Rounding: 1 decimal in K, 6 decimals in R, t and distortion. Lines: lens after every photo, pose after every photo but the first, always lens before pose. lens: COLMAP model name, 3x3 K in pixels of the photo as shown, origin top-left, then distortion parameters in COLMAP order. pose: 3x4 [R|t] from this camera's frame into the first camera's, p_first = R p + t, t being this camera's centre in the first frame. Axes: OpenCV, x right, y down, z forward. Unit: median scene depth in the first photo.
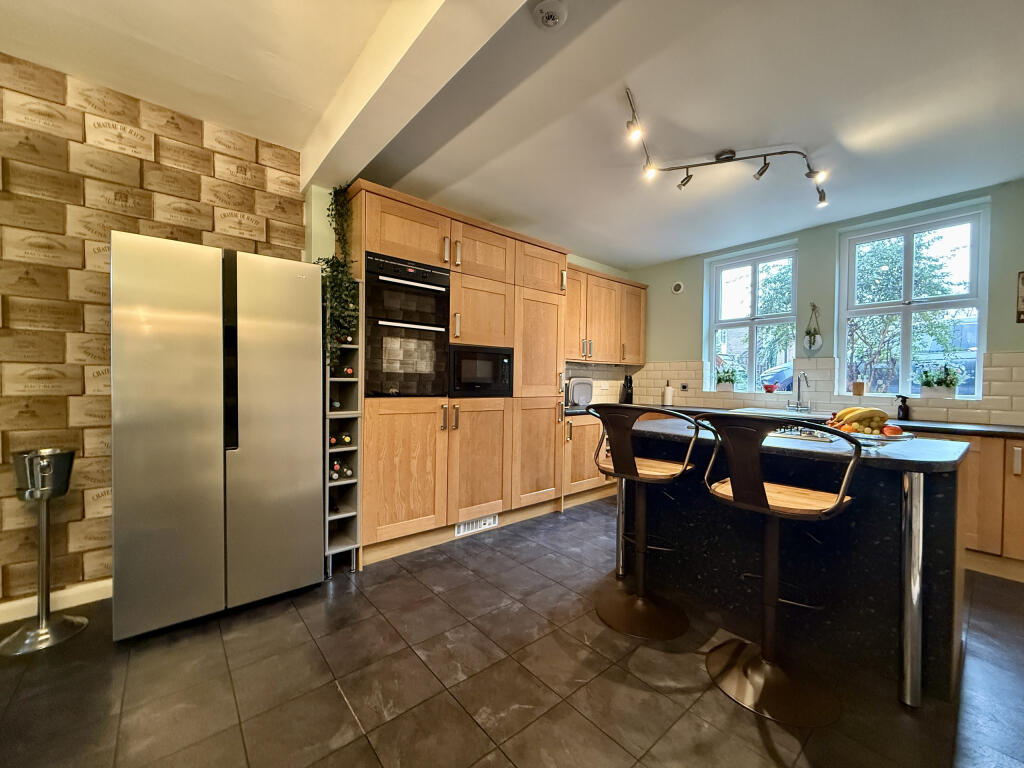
lens RADIAL K [[412.7, 0, 505.1], [0, 412.7, 385.7], [0, 0, 1]] dist [-0.000899, 0.000250]
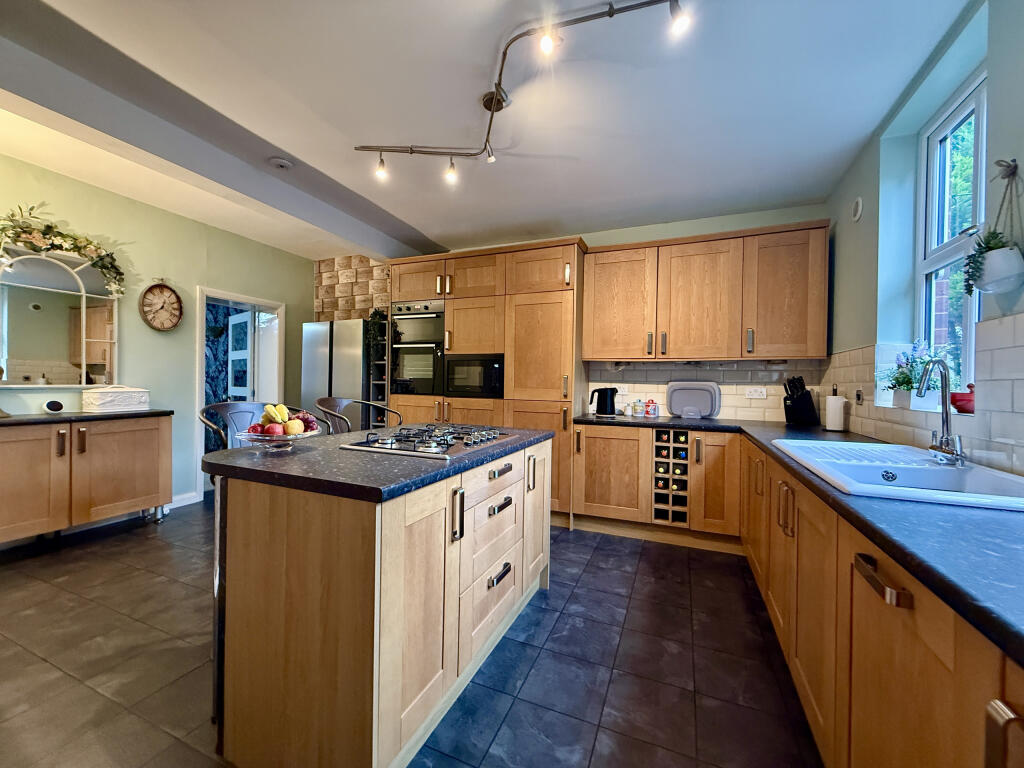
lens RADIAL K [[412.7, 0, 507.6], [0, 412.7, 385.8], [0, 0, 1]] dist [-0.000899, 0.000250]
pose [[0.450314, -0.004510, -0.892859, 0.997633], [-0.019914, 0.999688, -0.015093, 0.009227], [0.892648, 0.024577, 0.450084, 0.532357]]
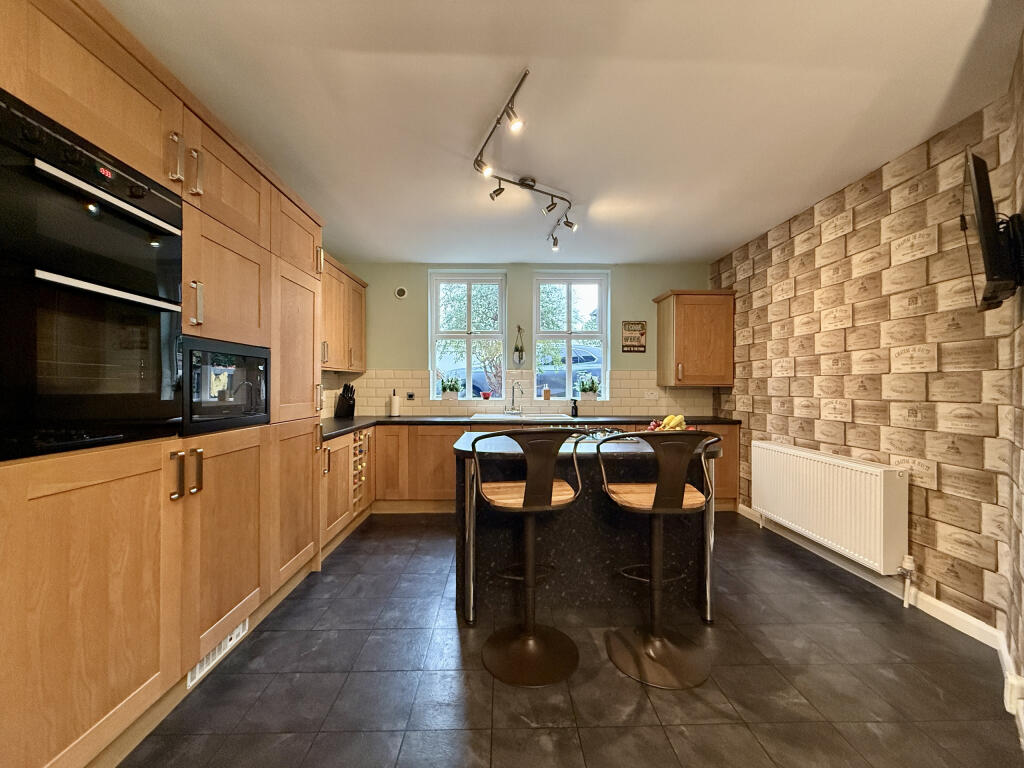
lens RADIAL K [[412.7, 0, 515.4], [0, 412.7, 384.8], [0, 0, 1]] dist [-0.000899, 0.000250]
pose [[0.611969, -0.010748, 0.790809, -0.262908], [0.016474, 0.999864, 0.000841, -0.028034], [-0.790710, 0.012513, 0.612063, 0.297276]]
